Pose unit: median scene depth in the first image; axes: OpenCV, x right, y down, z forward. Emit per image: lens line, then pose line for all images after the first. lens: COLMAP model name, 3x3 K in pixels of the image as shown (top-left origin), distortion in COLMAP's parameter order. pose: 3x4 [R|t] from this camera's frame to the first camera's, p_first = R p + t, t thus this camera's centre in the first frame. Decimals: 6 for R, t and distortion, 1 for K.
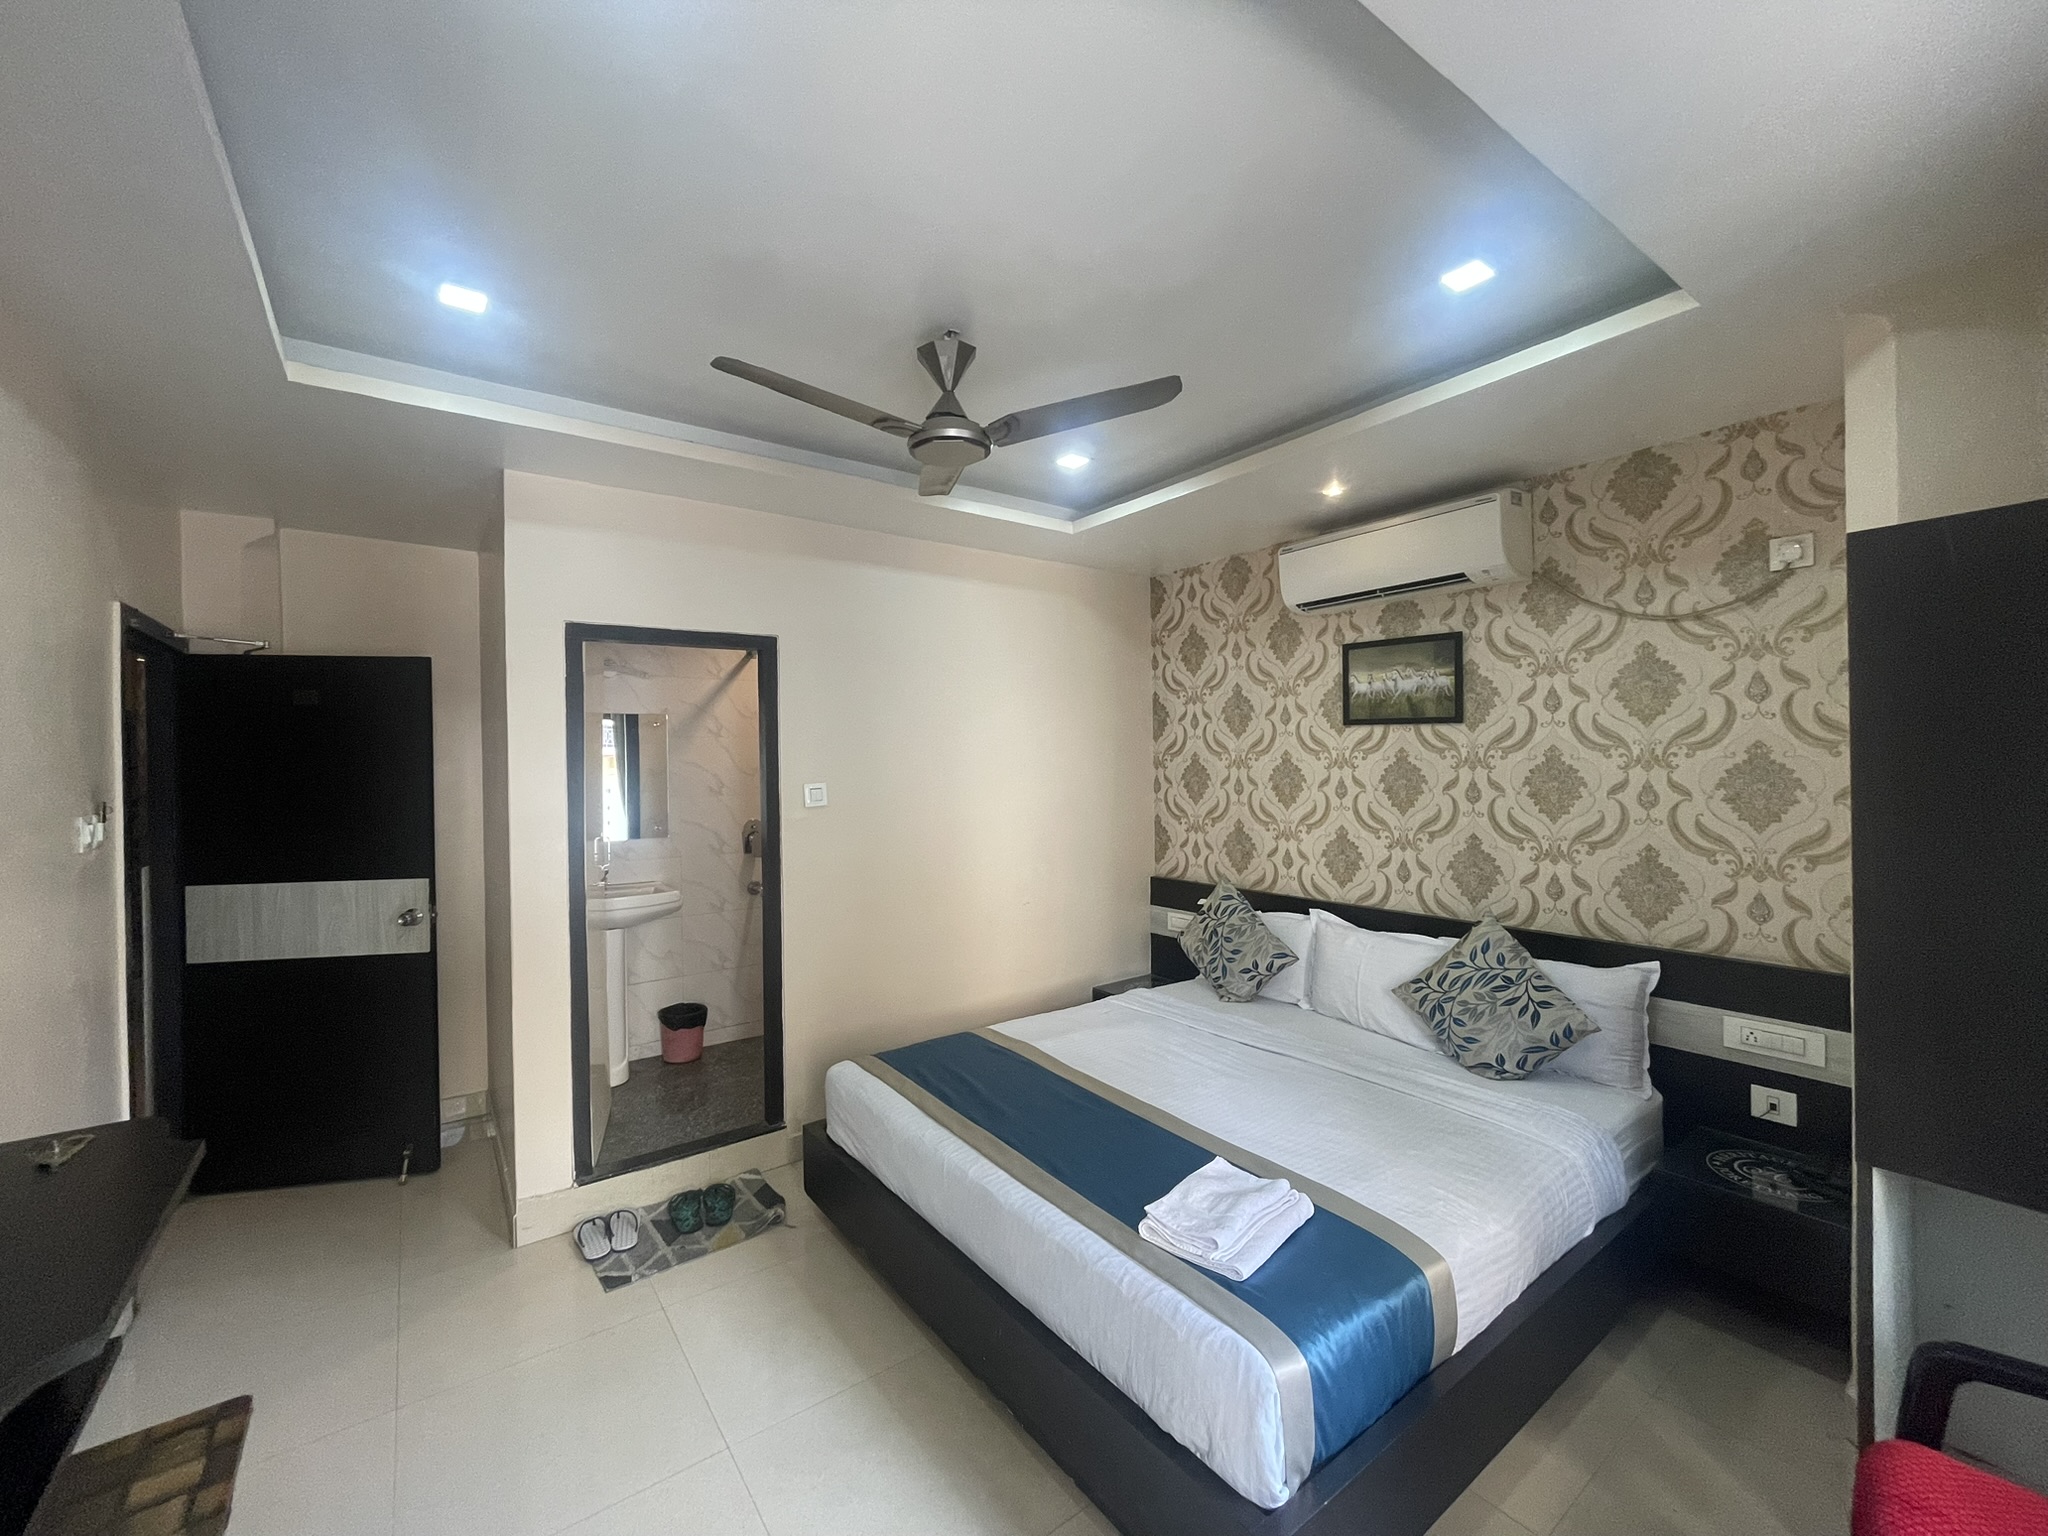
lens RADIAL K [[828.9, 0, 1023.4], [0, 828.9, 765.3], [0, 0, 1]] dist [-0.002761, 0.000538]
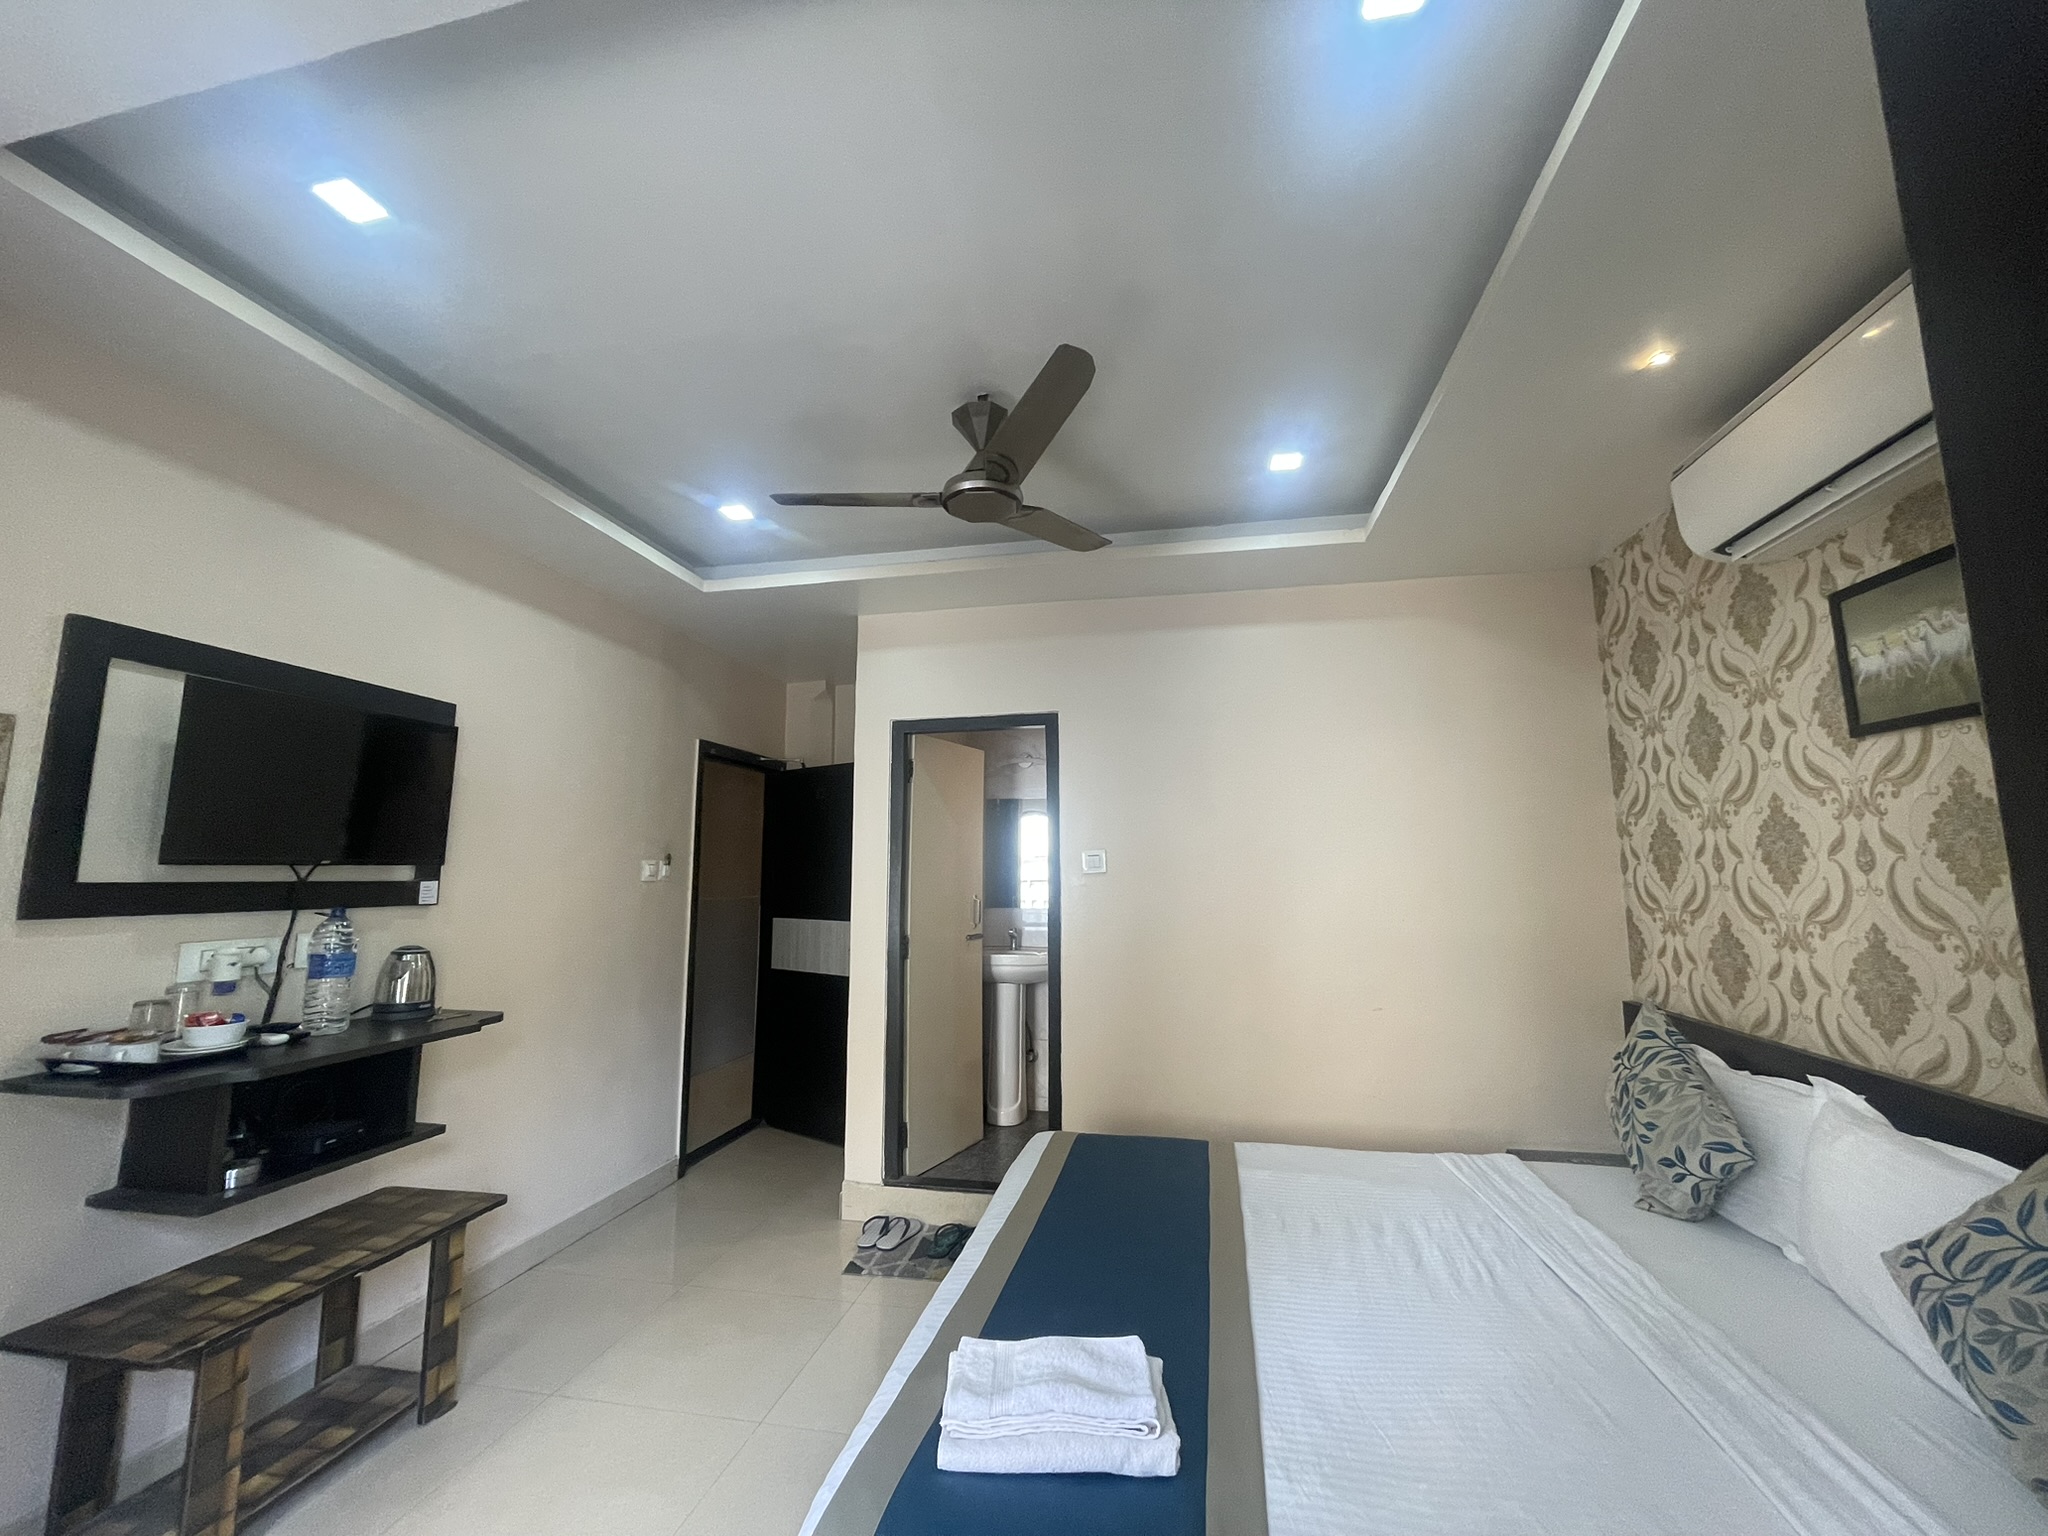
lens RADIAL K [[828.9, 0, 1023.4], [0, 828.9, 765.3], [0, 0, 1]] dist [-0.002761, 0.000538]
pose [[0.674358, -0.085778, -0.733405, 0.421043], [-0.010028, 0.992074, -0.125252, 0.044066], [0.738336, 0.091820, 0.668153, 0.235818]]
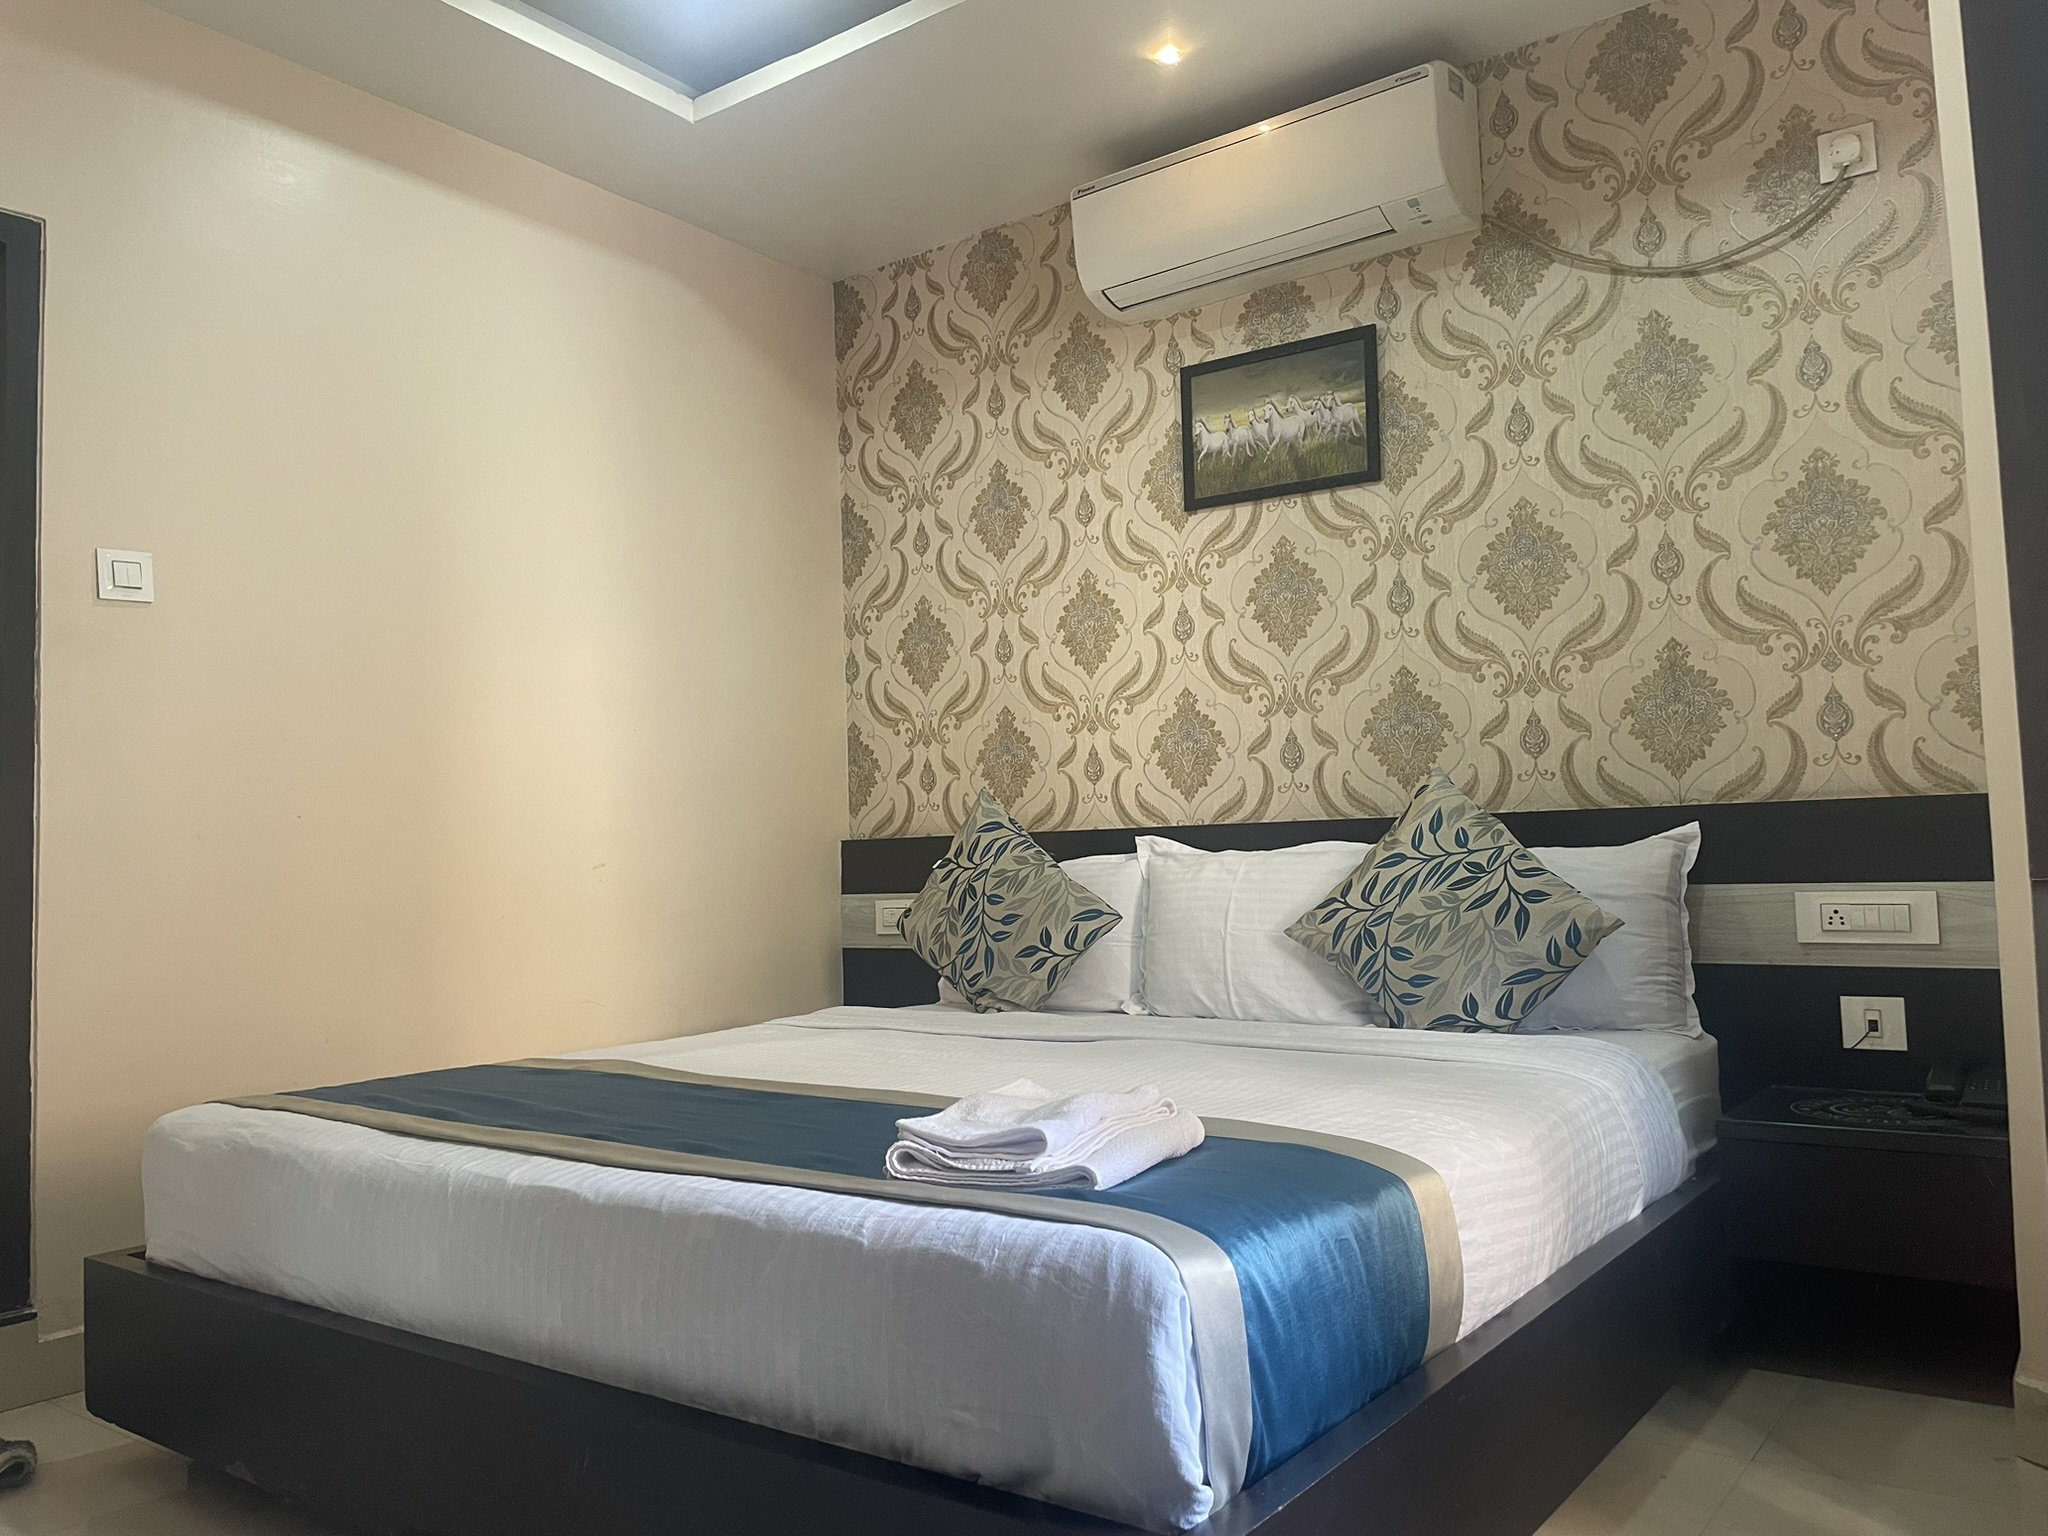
lens RADIAL K [[1540.4, 0, 1017.4], [0, 1540.4, 760.8], [0, 0, 1]] dist [0.112133, -0.155206]
pose [[0.957820, 0.002528, 0.287359, -0.027204], [0.018527, 0.997338, -0.070529, 0.196595], [-0.286772, 0.072878, 0.955223, 0.035183]]
